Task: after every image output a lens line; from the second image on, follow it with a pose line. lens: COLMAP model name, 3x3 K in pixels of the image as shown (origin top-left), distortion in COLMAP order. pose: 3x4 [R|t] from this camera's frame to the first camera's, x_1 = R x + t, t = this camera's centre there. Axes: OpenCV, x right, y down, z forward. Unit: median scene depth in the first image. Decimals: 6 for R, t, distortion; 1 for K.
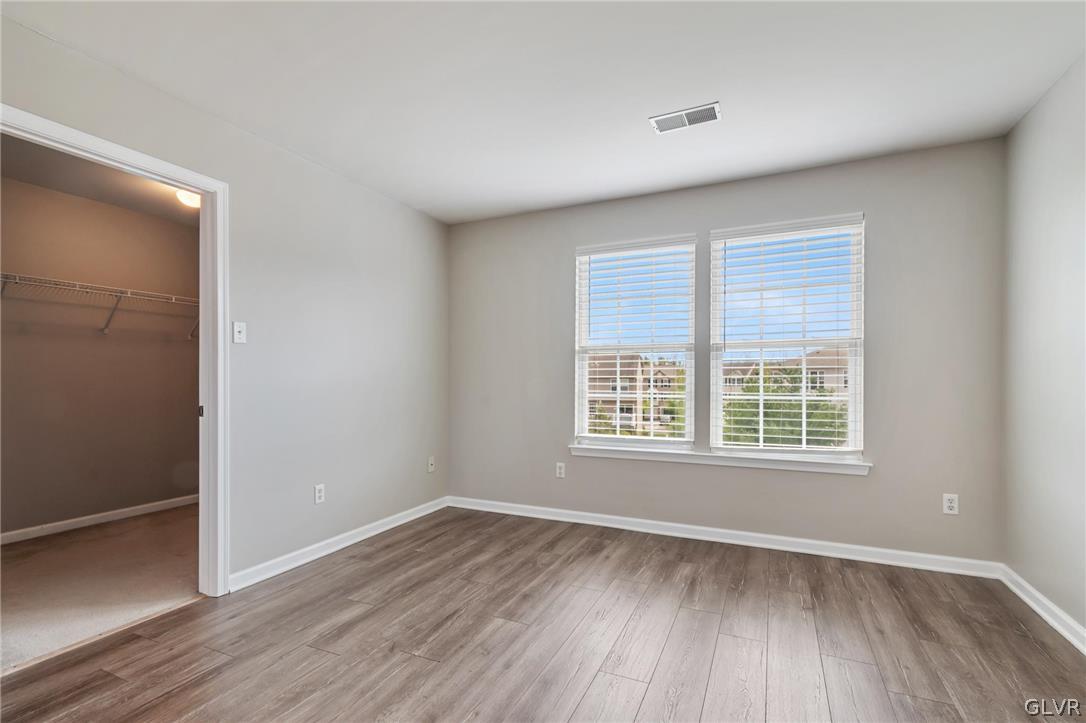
lens RADIAL K [[494.5, 0, 536.7], [0, 494.5, 372.4], [0, 0, 1]] dist [-0.000712, -0.001805]
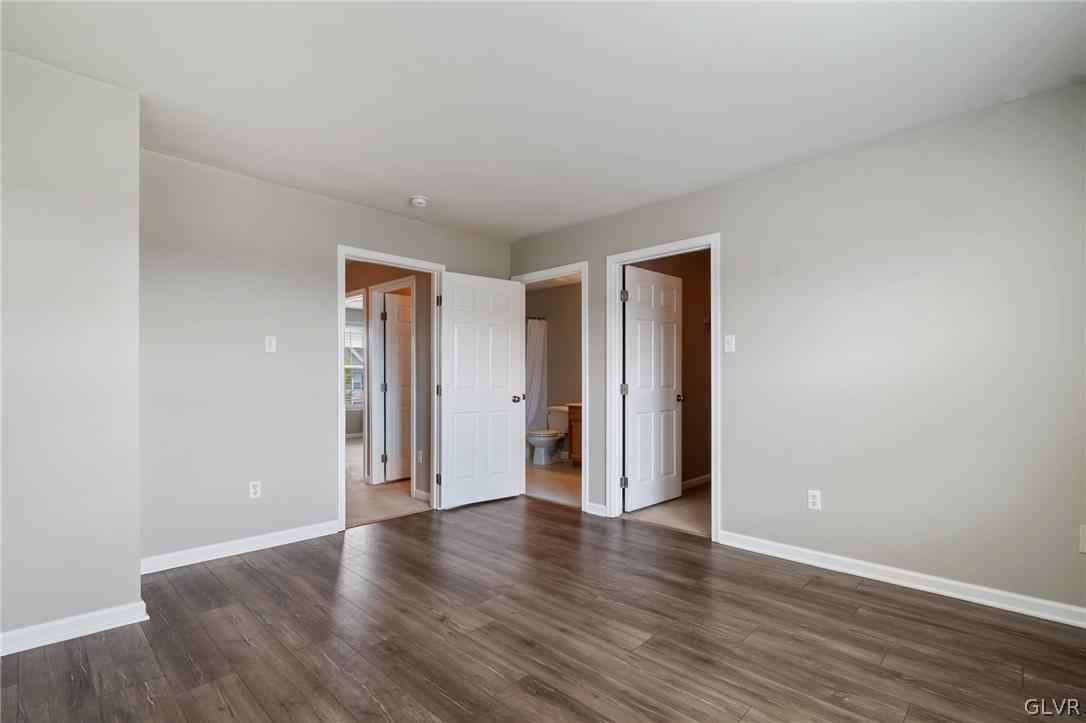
lens RADIAL K [[494.5, 0, 546.0], [0, 494.5, 372.2], [0, 0, 1]] dist [-0.000712, -0.001805]
pose [[-0.302485, -0.009684, -0.953105, 0.680709], [0.009984, 0.999861, -0.013328, 0.005242], [0.953102, -0.013547, -0.302347, 0.850409]]
